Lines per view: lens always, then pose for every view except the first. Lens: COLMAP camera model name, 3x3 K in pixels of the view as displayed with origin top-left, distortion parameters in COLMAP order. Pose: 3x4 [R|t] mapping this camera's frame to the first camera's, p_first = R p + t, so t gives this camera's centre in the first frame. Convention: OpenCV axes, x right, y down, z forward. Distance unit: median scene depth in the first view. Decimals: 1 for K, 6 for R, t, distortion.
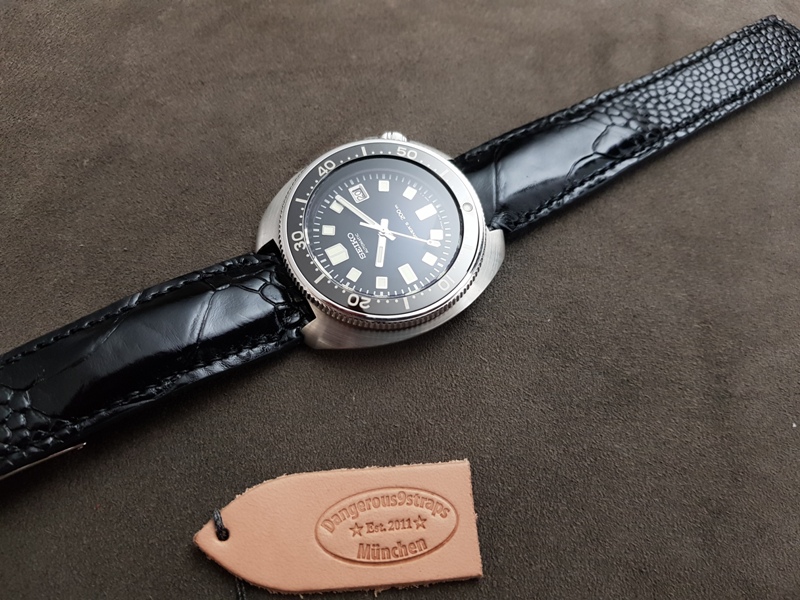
lens RADIAL K [[683.7, 0, 400.0], [0, 683.7, 300.0], [0, 0, 1]] dist [0.086824, -0.254749]
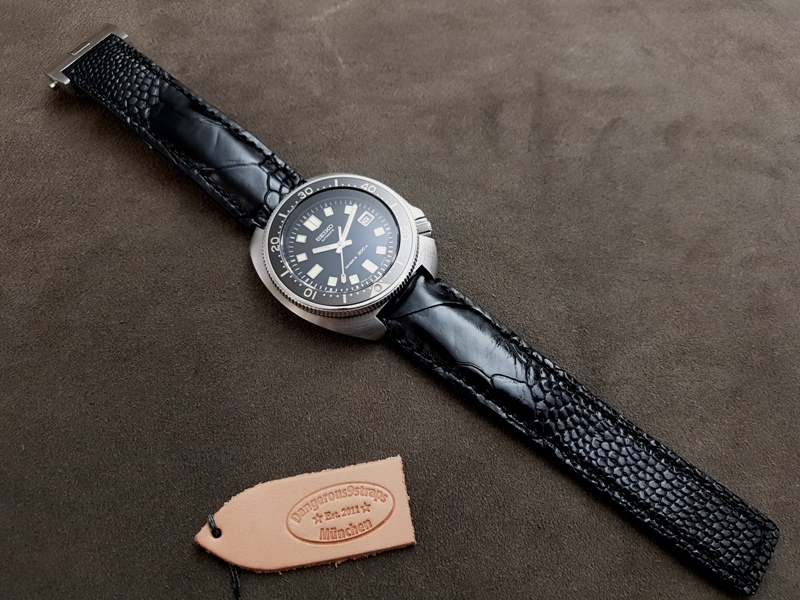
lens RADIAL K [[683.7, 0, 400.0], [0, 683.7, 300.0], [0, 0, 1]] dist [0.086824, -0.254749]
pose [[0.993573, -0.112815, -0.009291, 0.127327], [0.112683, 0.993536, -0.013703, -0.037433], [0.010777, 0.012568, 0.999863, -0.264924]]
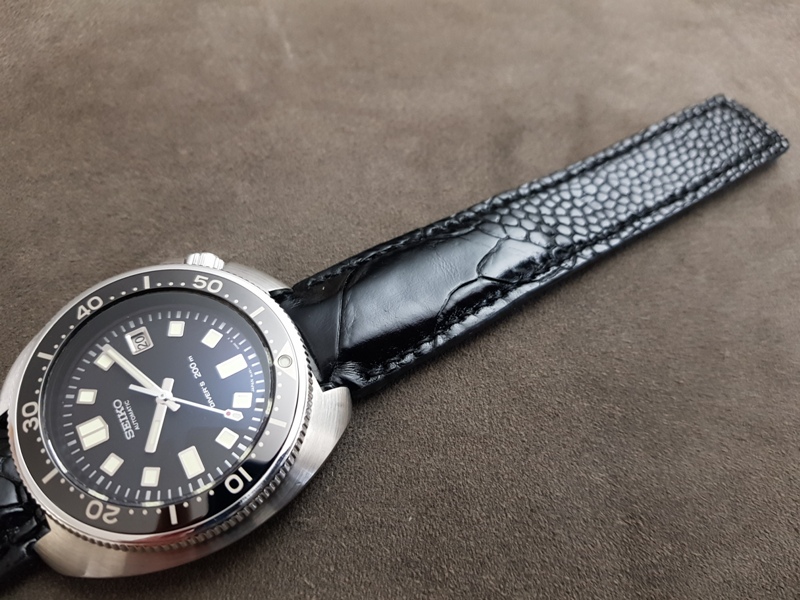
lens RADIAL K [[703.6, 0, 400.0], [0, 703.6, 300.0], [0, 0, 1]] dist [0.076891, -0.290950]
pose [[0.999943, -0.008877, 0.005912, 0.199653], [0.009482, 0.993687, -0.111785, -0.108749], [-0.004882, 0.111834, 0.993715, 0.253534]]
